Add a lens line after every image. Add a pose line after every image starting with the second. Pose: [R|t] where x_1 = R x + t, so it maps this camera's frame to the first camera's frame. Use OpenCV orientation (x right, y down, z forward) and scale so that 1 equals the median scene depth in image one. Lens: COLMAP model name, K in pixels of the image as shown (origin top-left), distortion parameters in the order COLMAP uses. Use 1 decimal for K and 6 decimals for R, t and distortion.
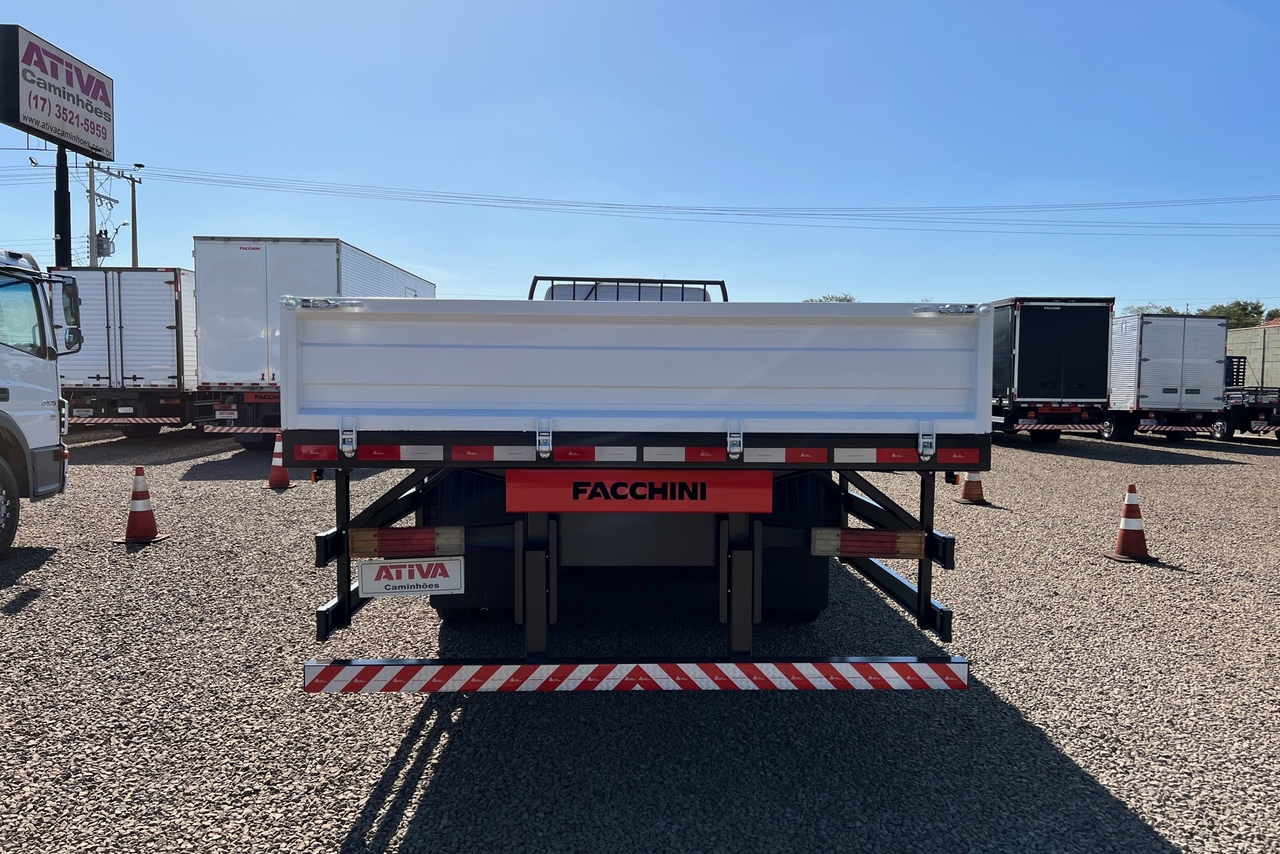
lens RADIAL K [[962.3, 0, 639.3], [0, 962.3, 426.0], [0, 0, 1]] dist [0.089717, -0.105414]
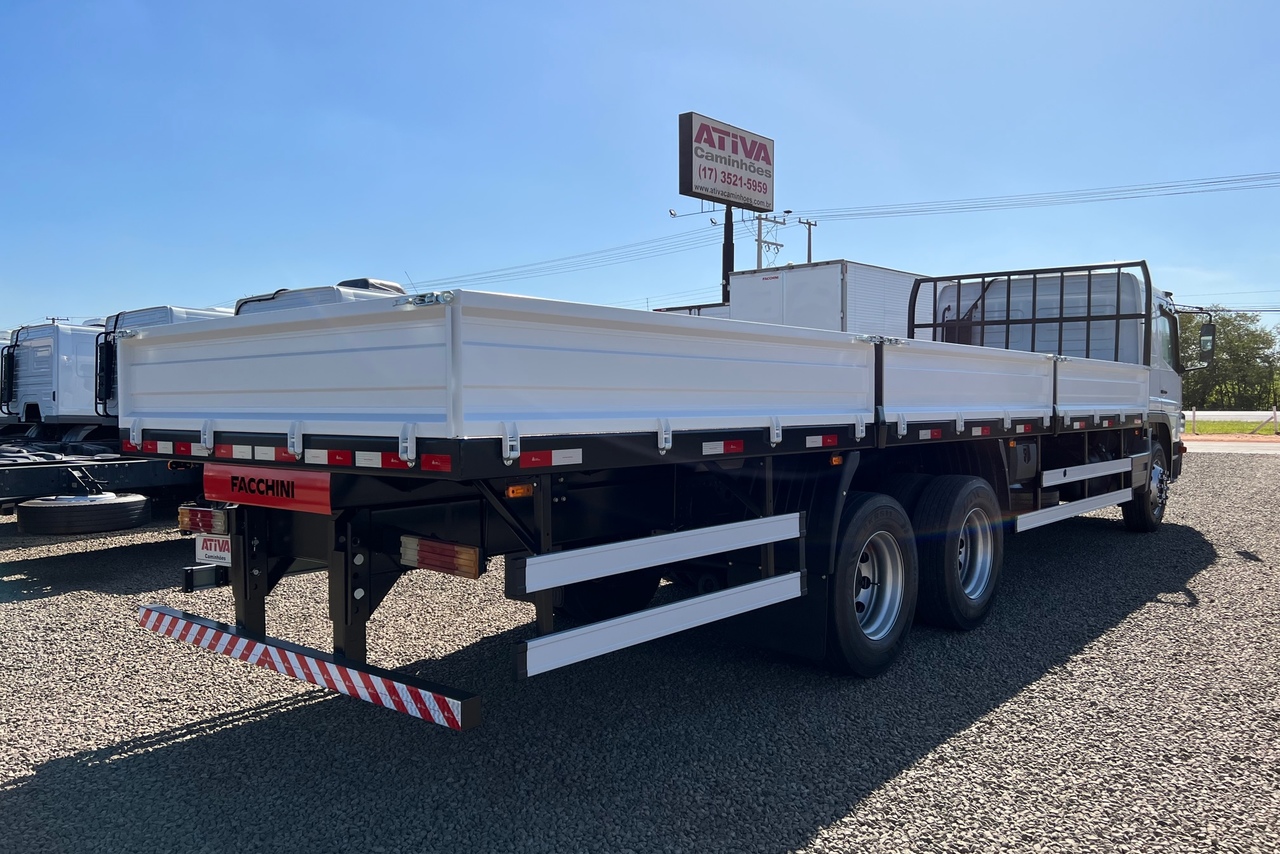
lens RADIAL K [[962.3, 0, 639.3], [0, 962.3, 426.0], [0, 0, 1]] dist [0.089717, -0.105414]
pose [[0.747200, 0.005294, -0.664579, 0.238729], [-0.018030, 0.999762, -0.012307, 0.000988], [0.664355, 0.021178, 0.747117, 0.103018]]
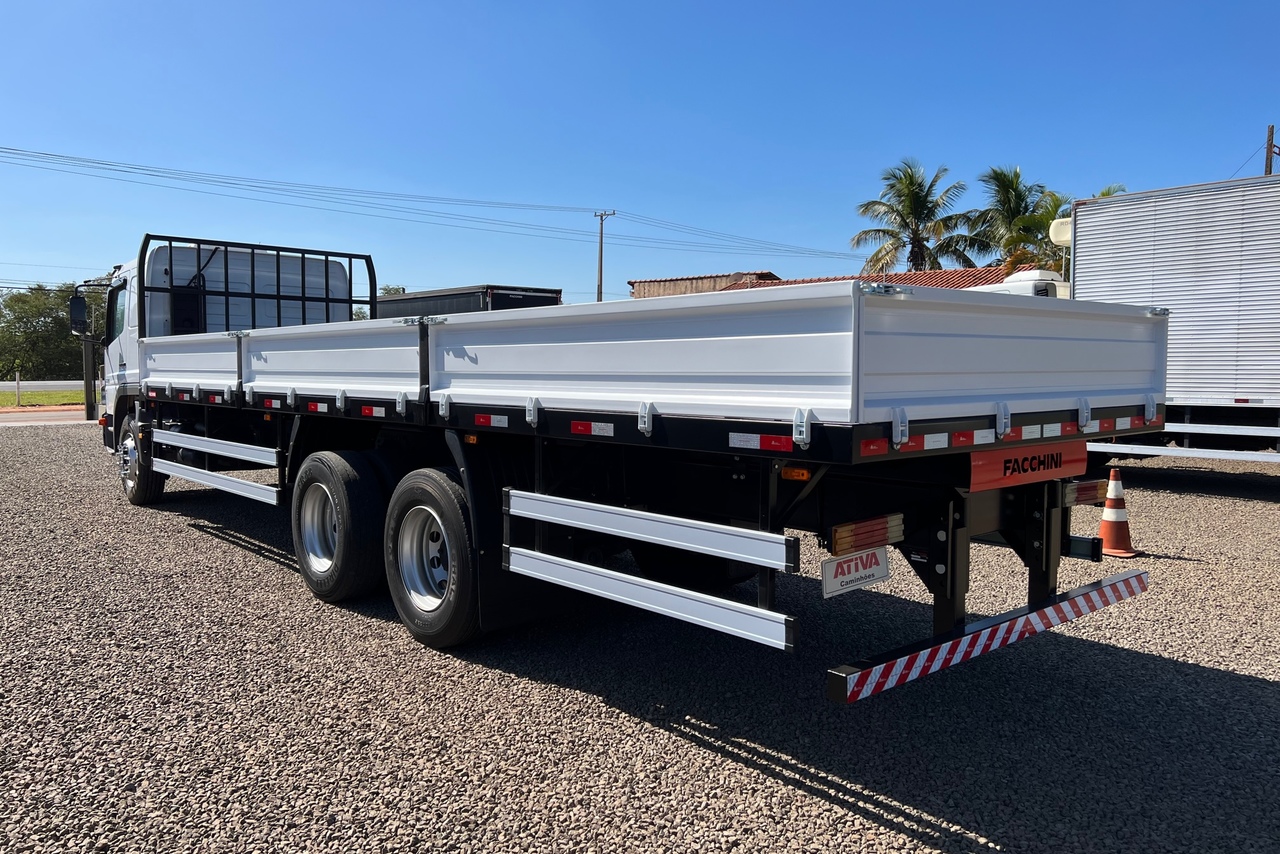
lens RADIAL K [[962.3, 0, 639.3], [0, 962.3, 426.0], [0, 0, 1]] dist [0.089717, -0.105414]
pose [[0.766946, -0.048843, 0.639850, -0.246418], [0.035946, 0.998803, 0.033159, -0.007232], [-0.640704, -0.002431, 0.767784, 0.093685]]
